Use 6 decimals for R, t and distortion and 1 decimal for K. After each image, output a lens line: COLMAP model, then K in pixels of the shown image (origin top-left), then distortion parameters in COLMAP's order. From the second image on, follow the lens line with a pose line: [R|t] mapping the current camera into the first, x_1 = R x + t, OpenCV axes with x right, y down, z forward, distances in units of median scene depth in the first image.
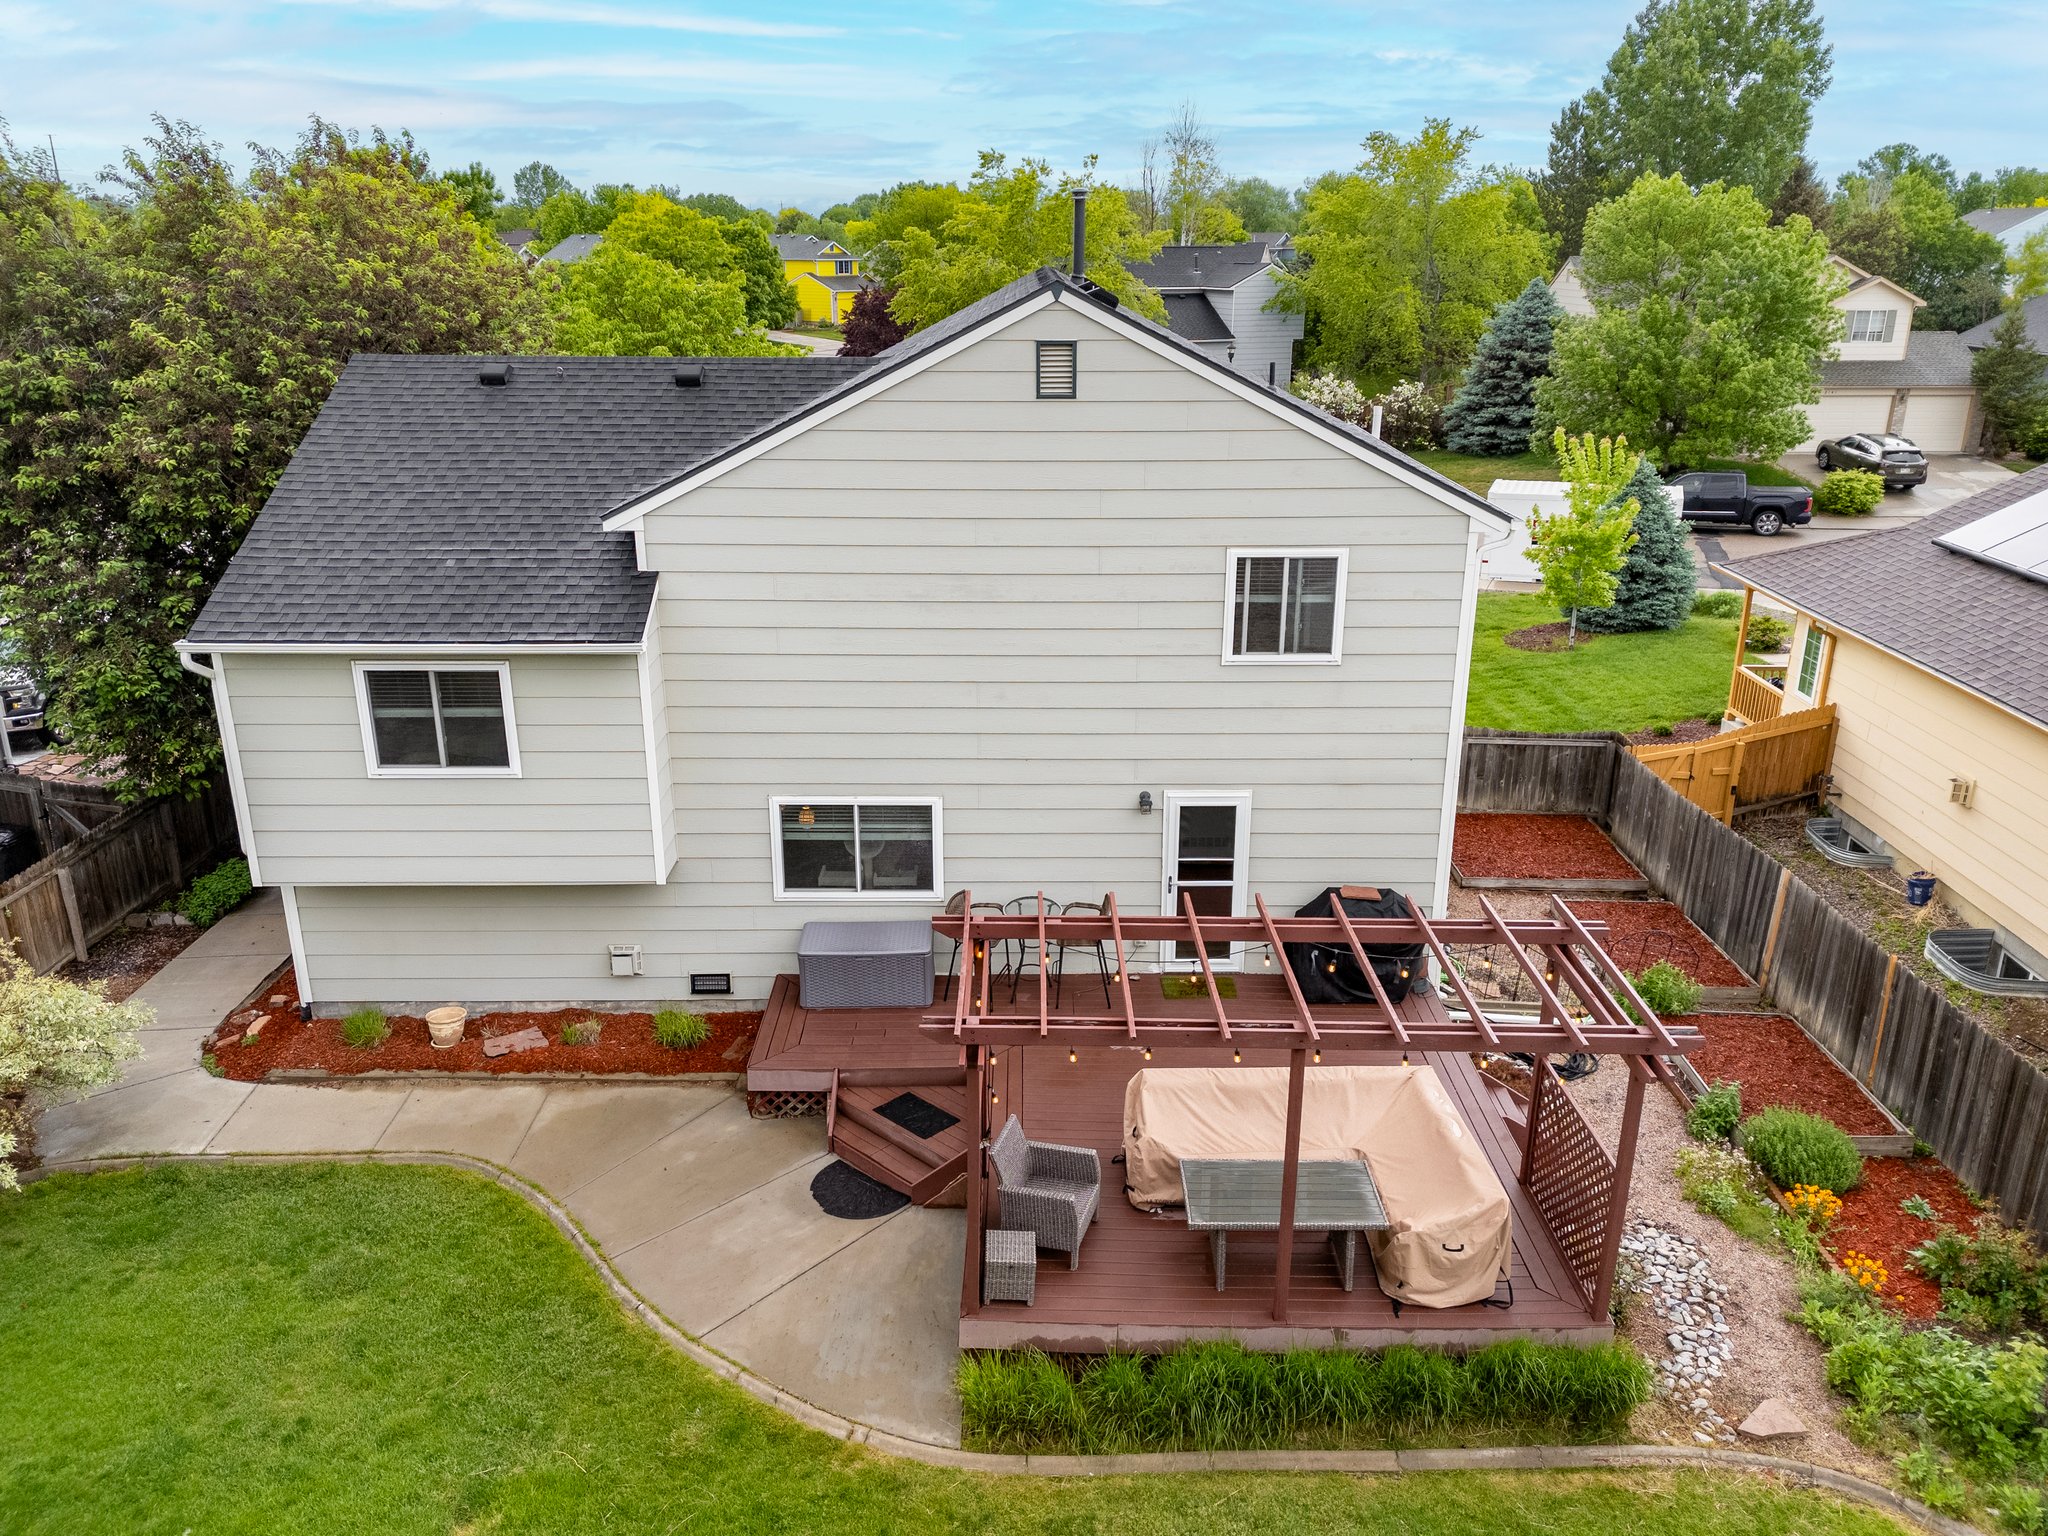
lens RADIAL K [[1520.7, 0, 1015.4], [0, 1520.7, 768.8], [0, 0, 1]] dist [0.060734, -0.041071]
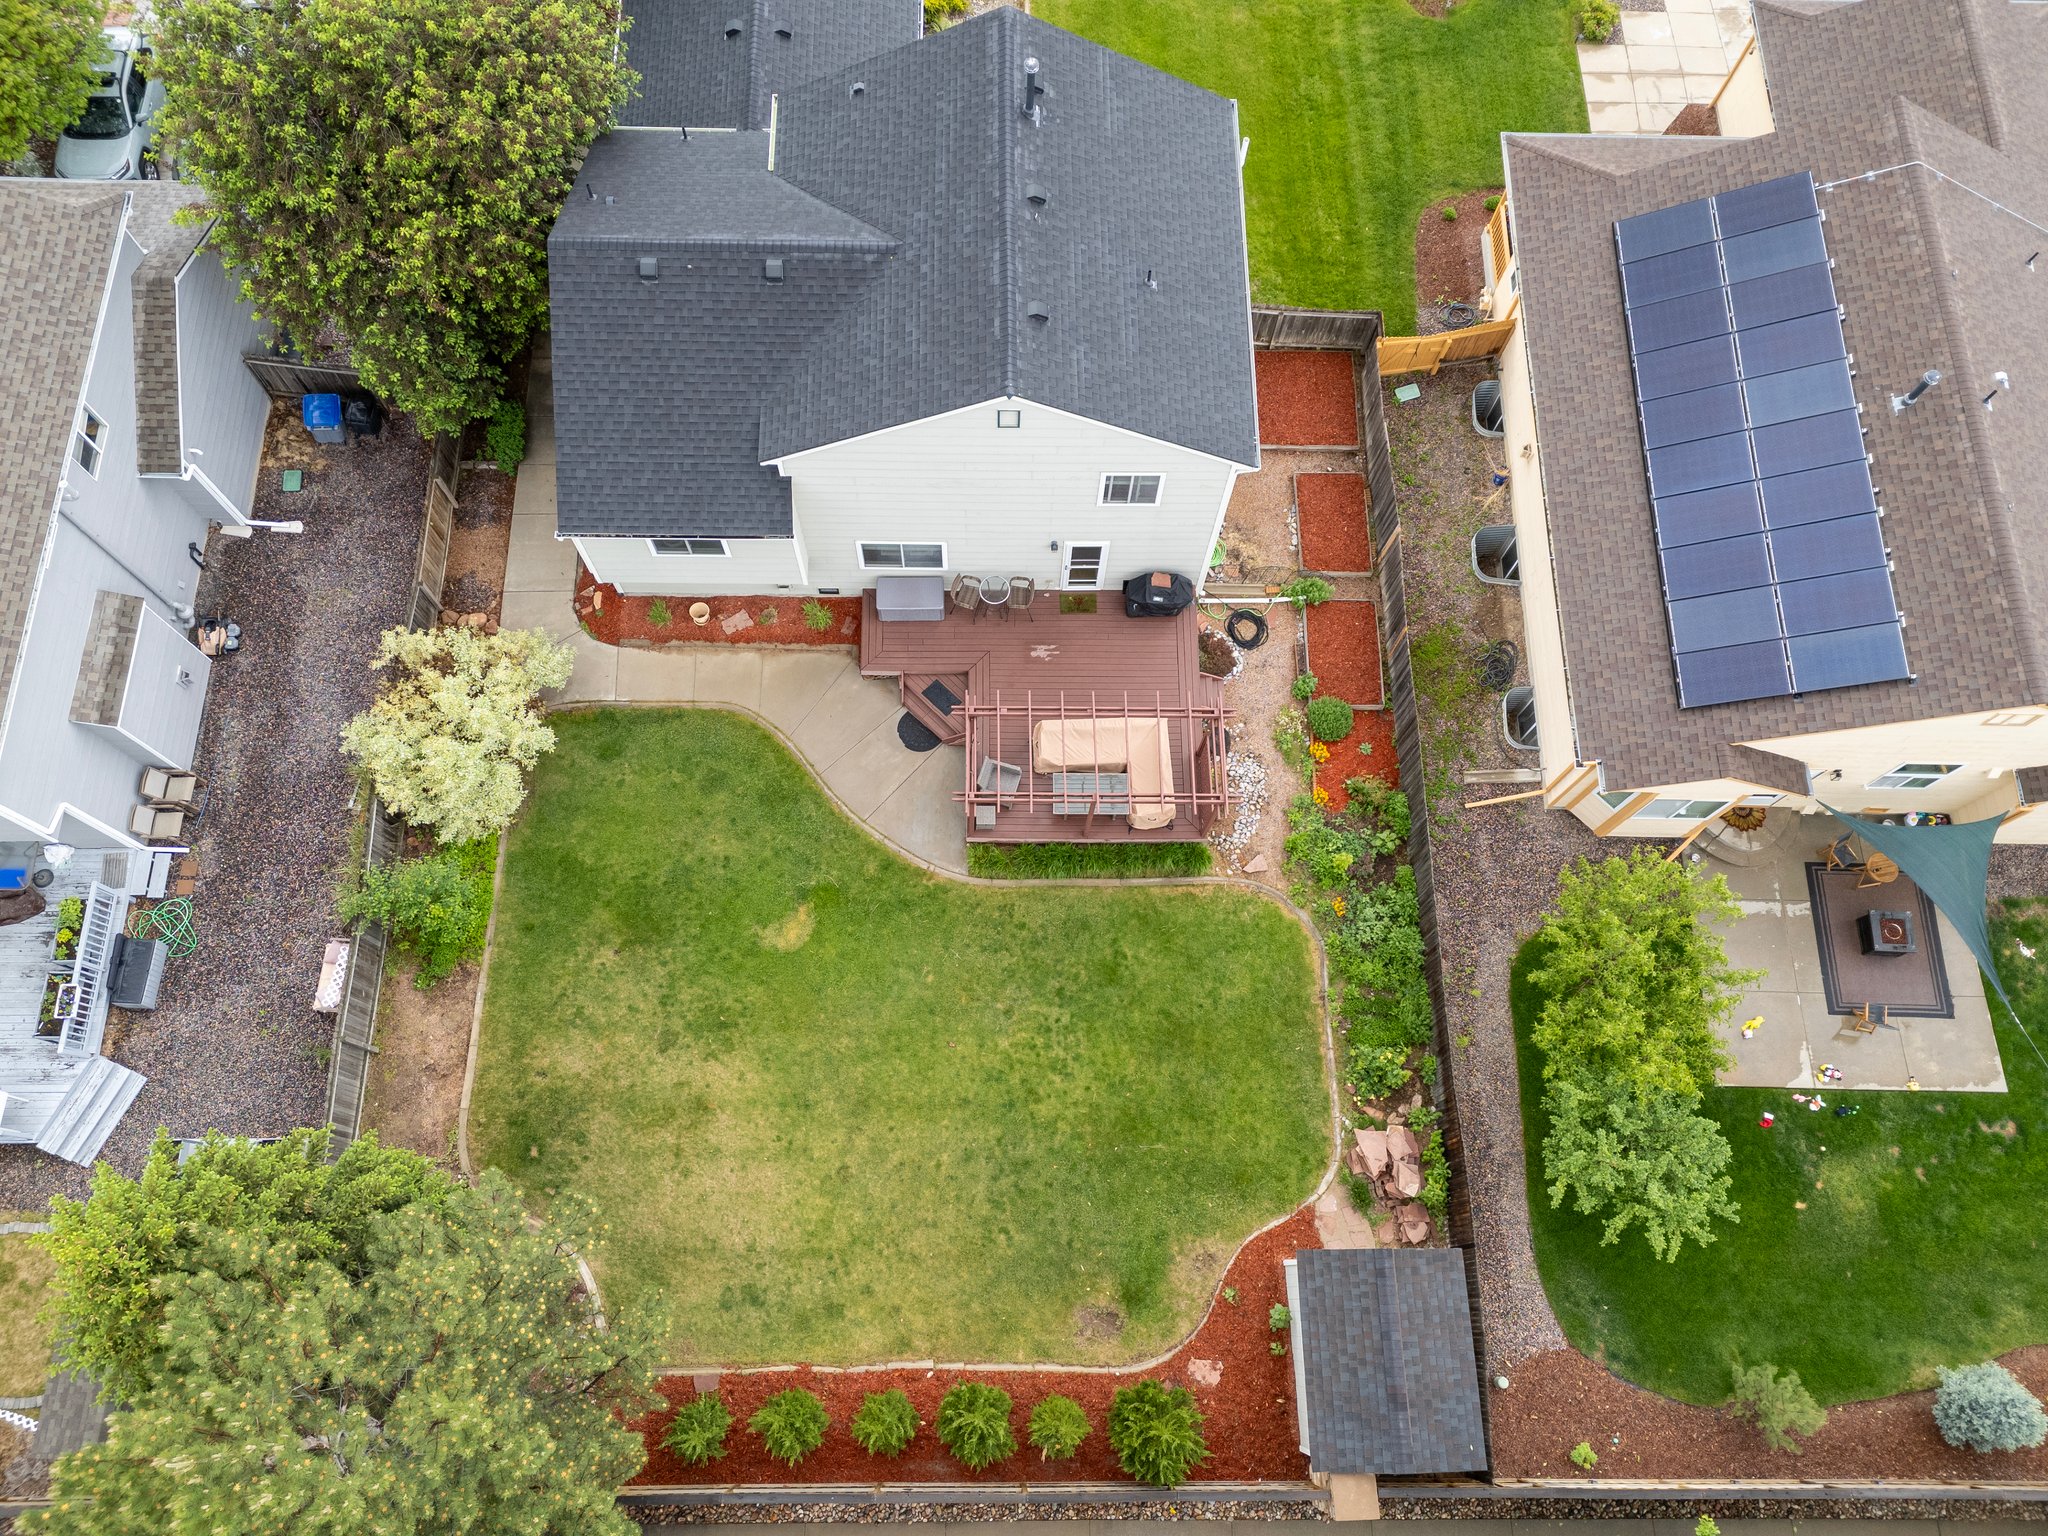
lens RADIAL K [[1520.7, 0, 1027.2], [0, 1520.7, 766.2], [0, 0, 1]] dist [0.060734, -0.041071]
pose [[0.999566, -0.005596, 0.028928, -0.005797], [-0.019163, 0.622330, 0.782520, -1.362773], [-0.022382, -0.782735, 0.621953, -0.423958]]
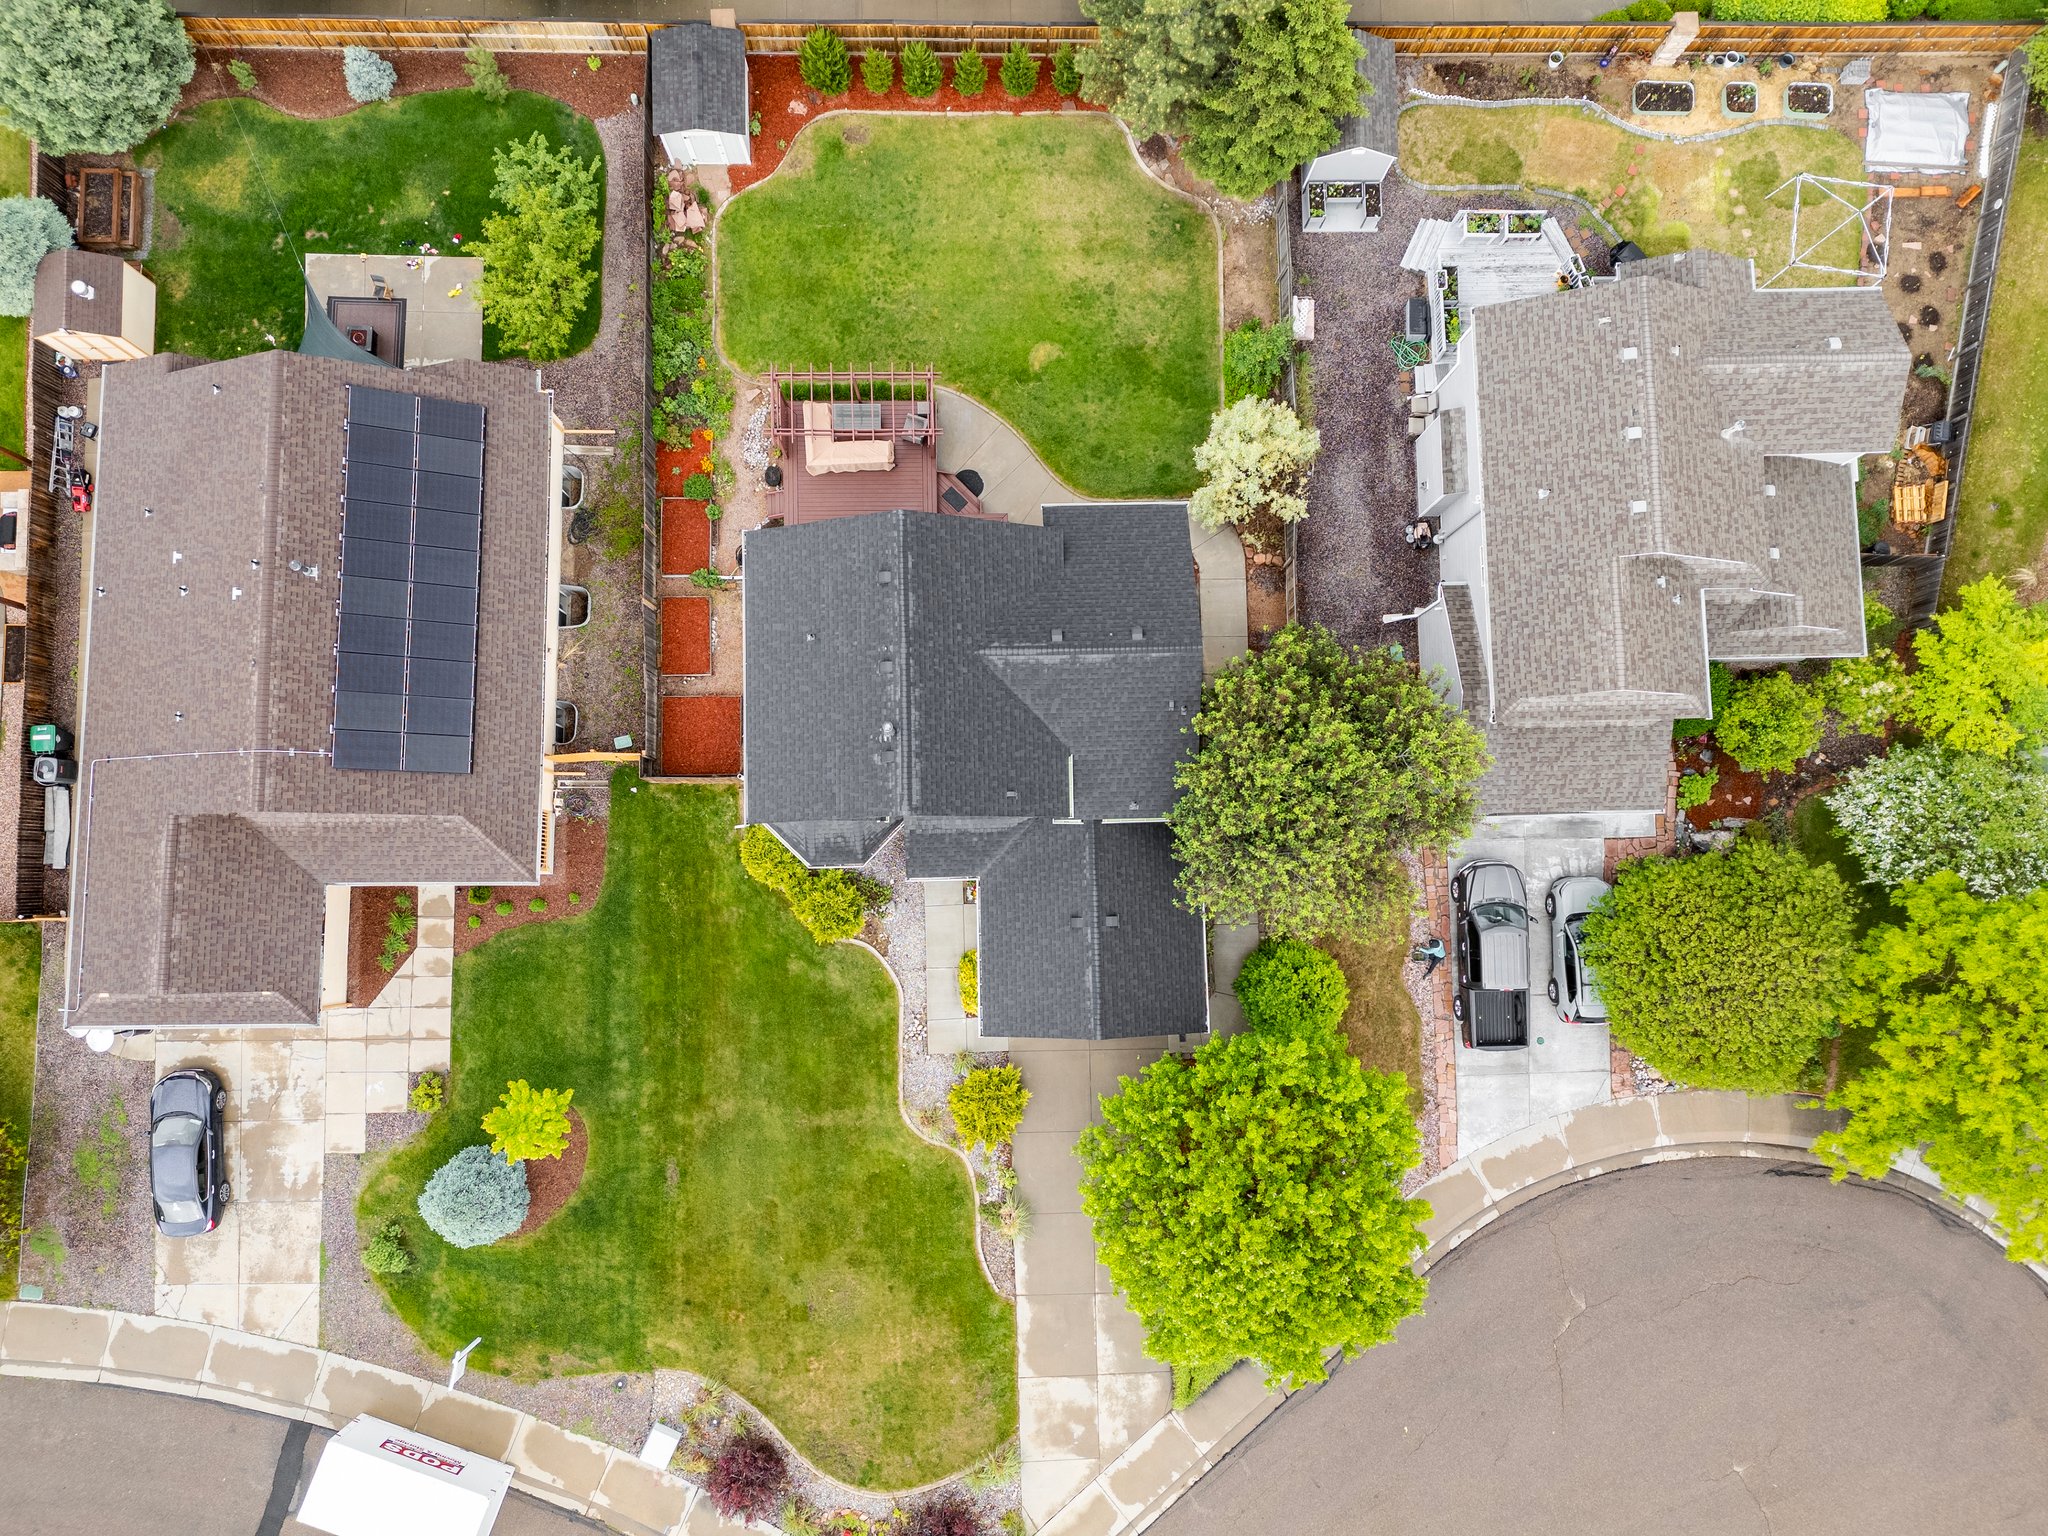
lens RADIAL K [[1520.7, 0, 1030.4], [0, 1520.7, 752.1], [0, 0, 1]] dist [0.060734, -0.041071]
pose [[-0.999111, 0.024689, -0.034167, -0.100255], [-0.038625, -0.211509, 0.976613, -3.046140], [0.016885, 0.977064, 0.212274, 0.796904]]
